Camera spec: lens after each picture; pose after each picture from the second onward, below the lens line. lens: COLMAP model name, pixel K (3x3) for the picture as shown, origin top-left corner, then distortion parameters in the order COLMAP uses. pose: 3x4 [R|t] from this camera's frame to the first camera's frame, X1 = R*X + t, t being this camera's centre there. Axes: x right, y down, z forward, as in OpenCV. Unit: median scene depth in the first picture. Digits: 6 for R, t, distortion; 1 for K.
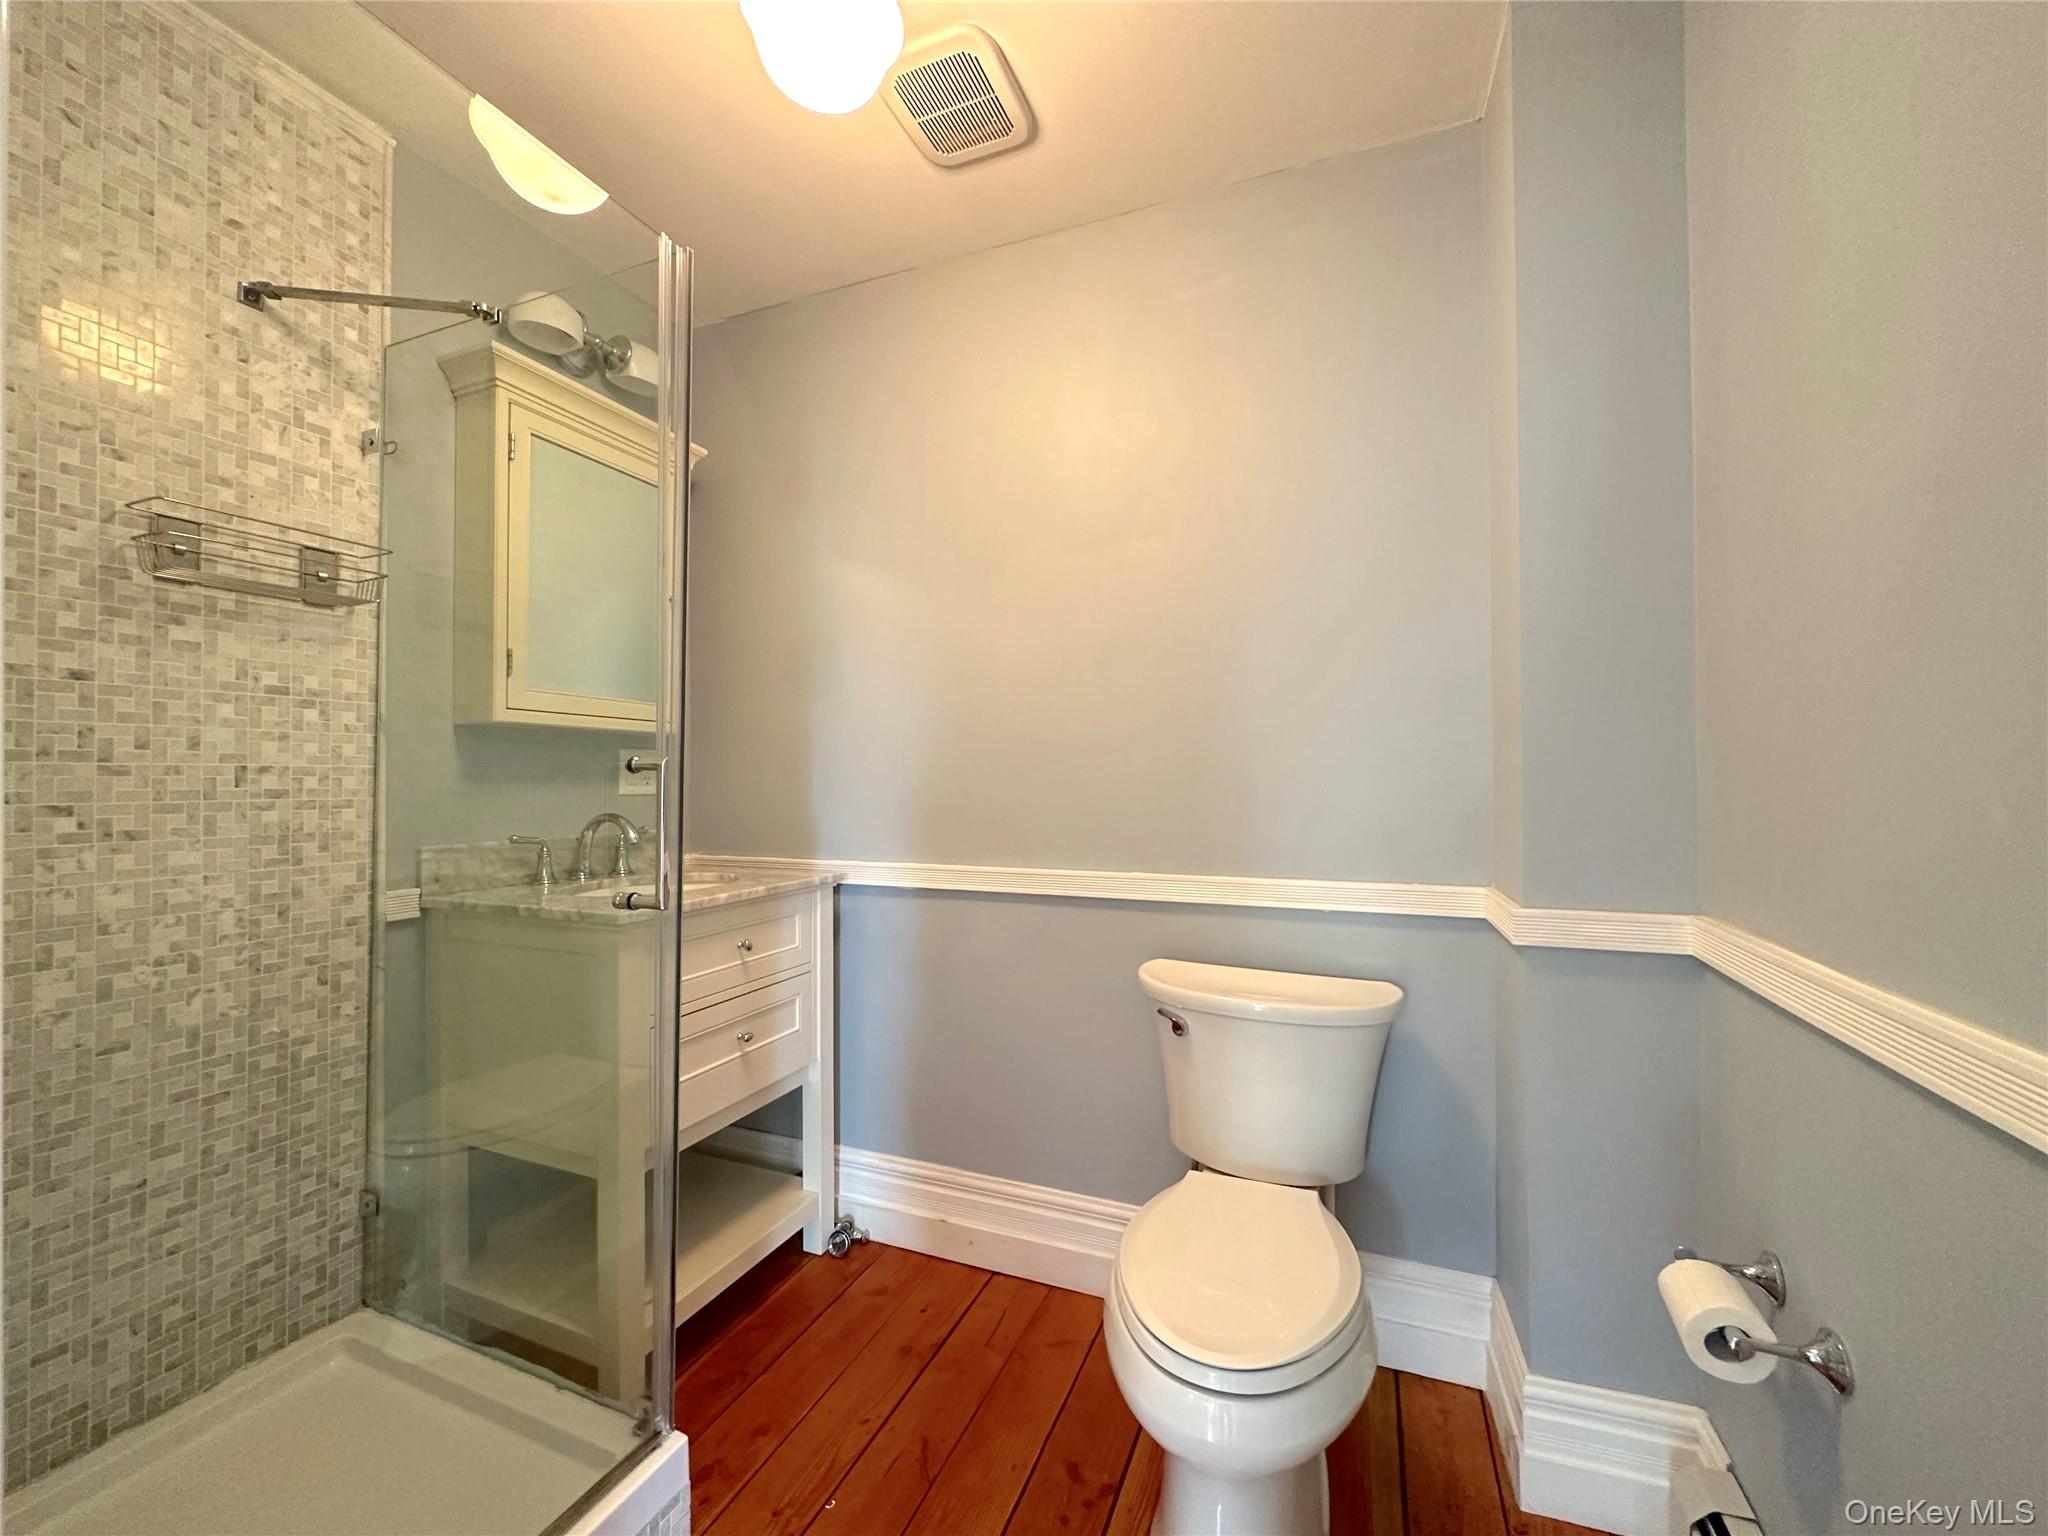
lens RADIAL K [[818.6, 0, 1021.3], [0, 818.6, 768.5], [0, 0, 1]] dist [-0.000567, 0.000031]
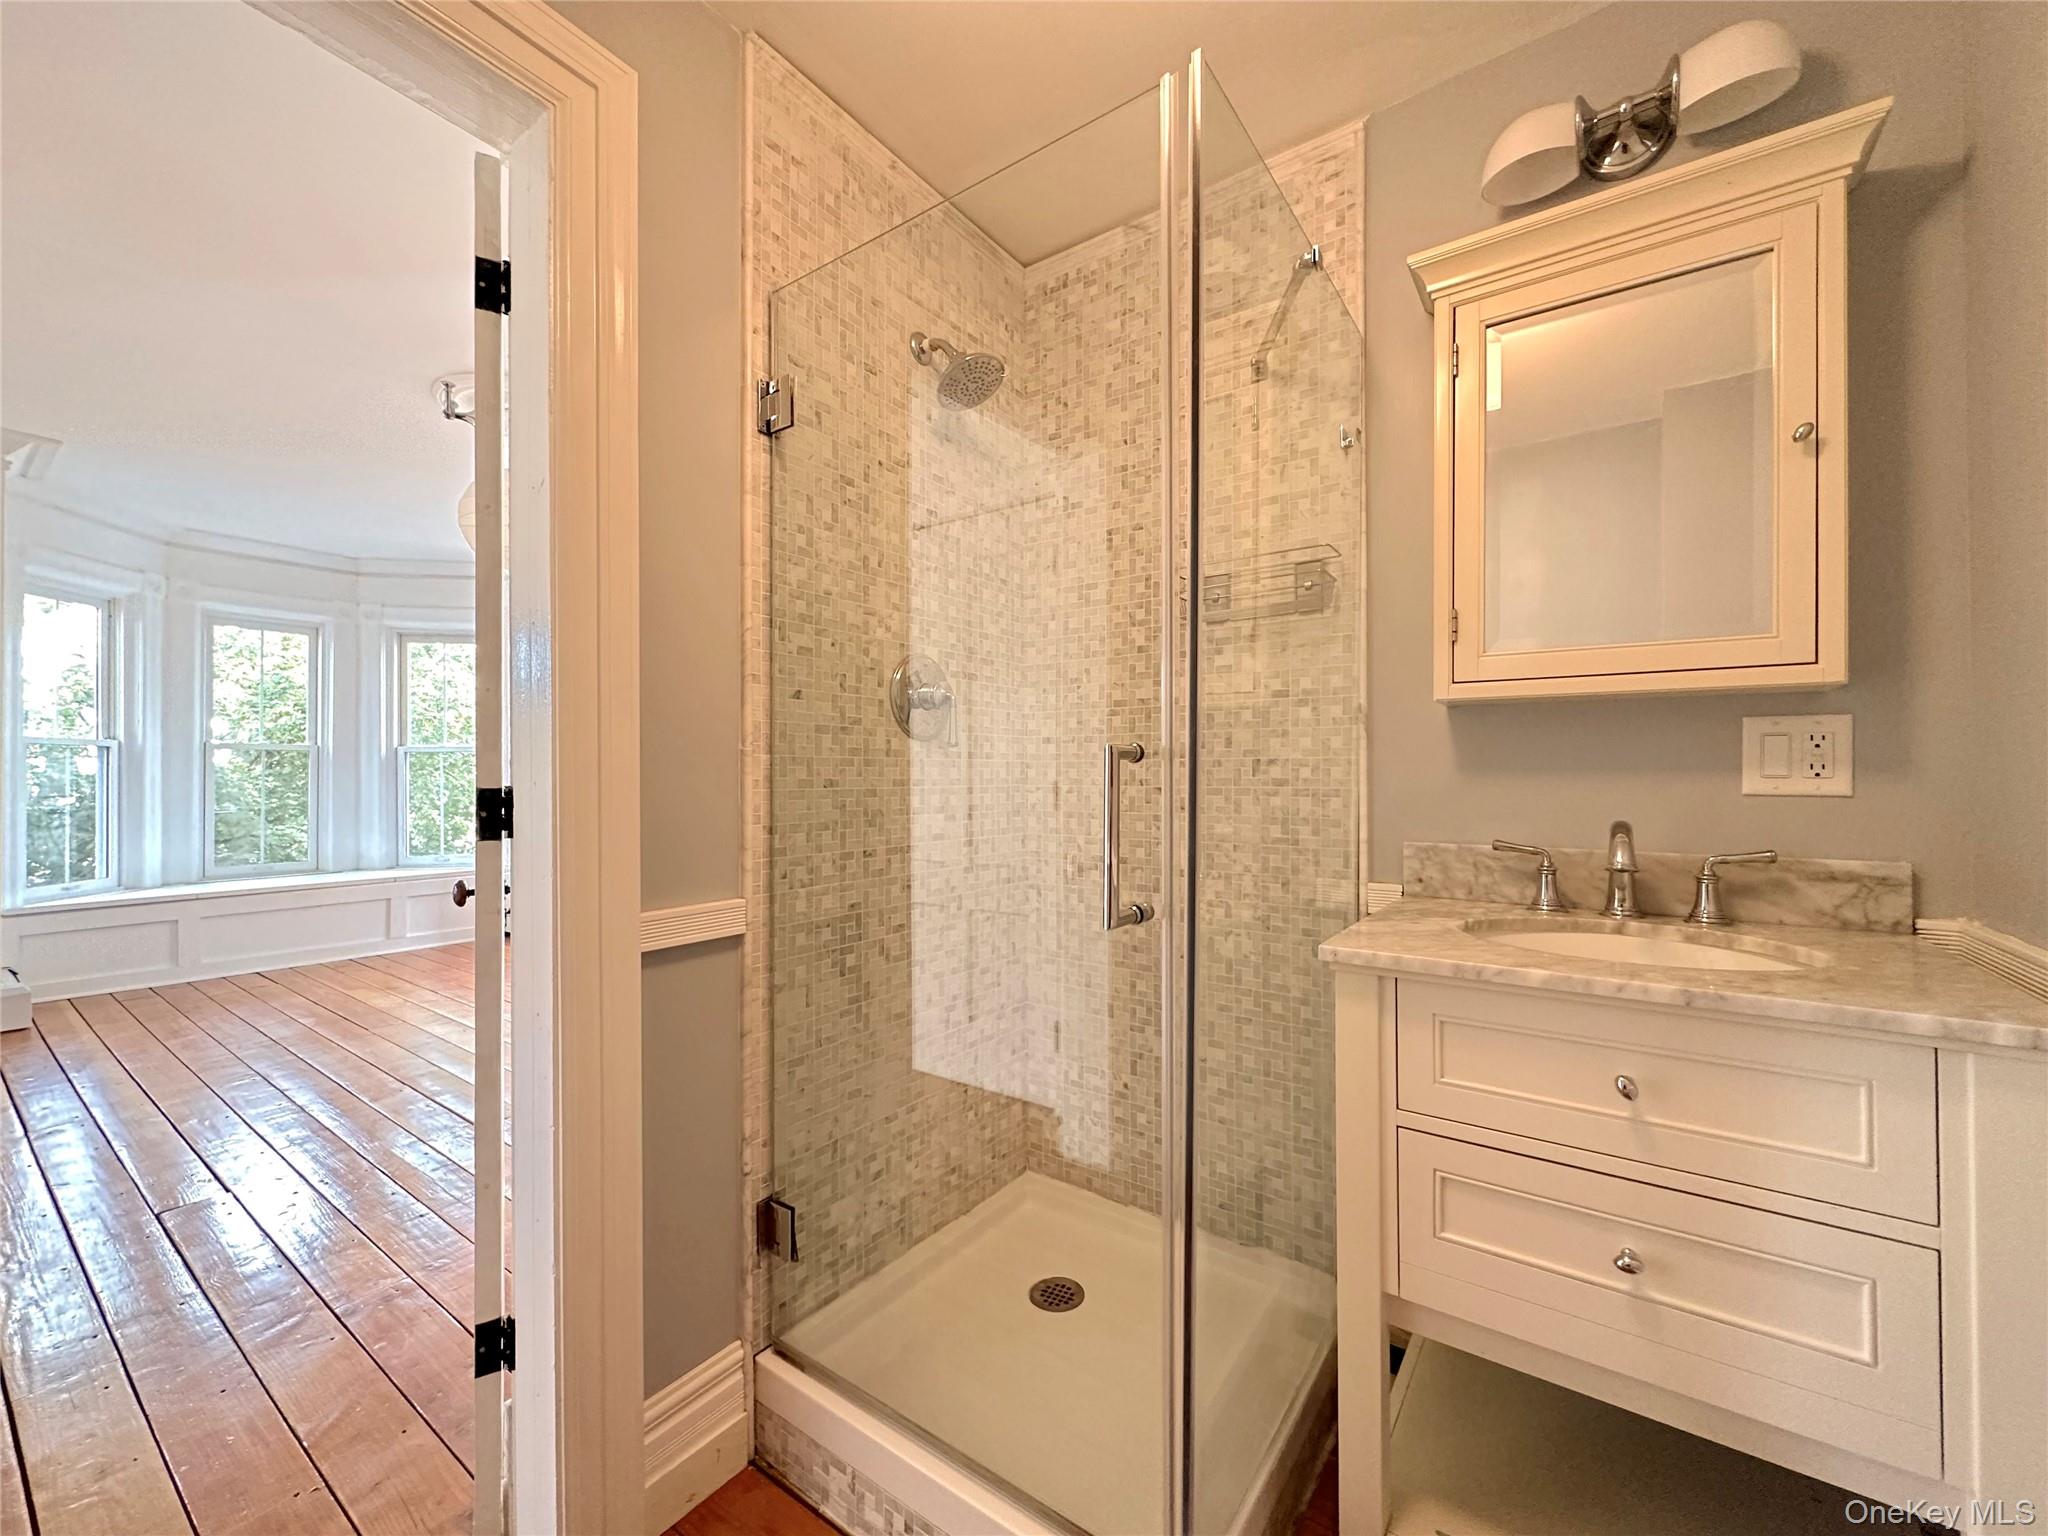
lens RADIAL K [[818.6, 0, 1017.3], [0, 818.6, 769.9], [0, 0, 1]] dist [-0.000567, 0.000031]
pose [[-0.228548, -0.001404, -0.973532, 0.316544], [0.013691, 0.999895, -0.004656, 0.013533], [0.973436, -0.014393, -0.228505, 0.896380]]
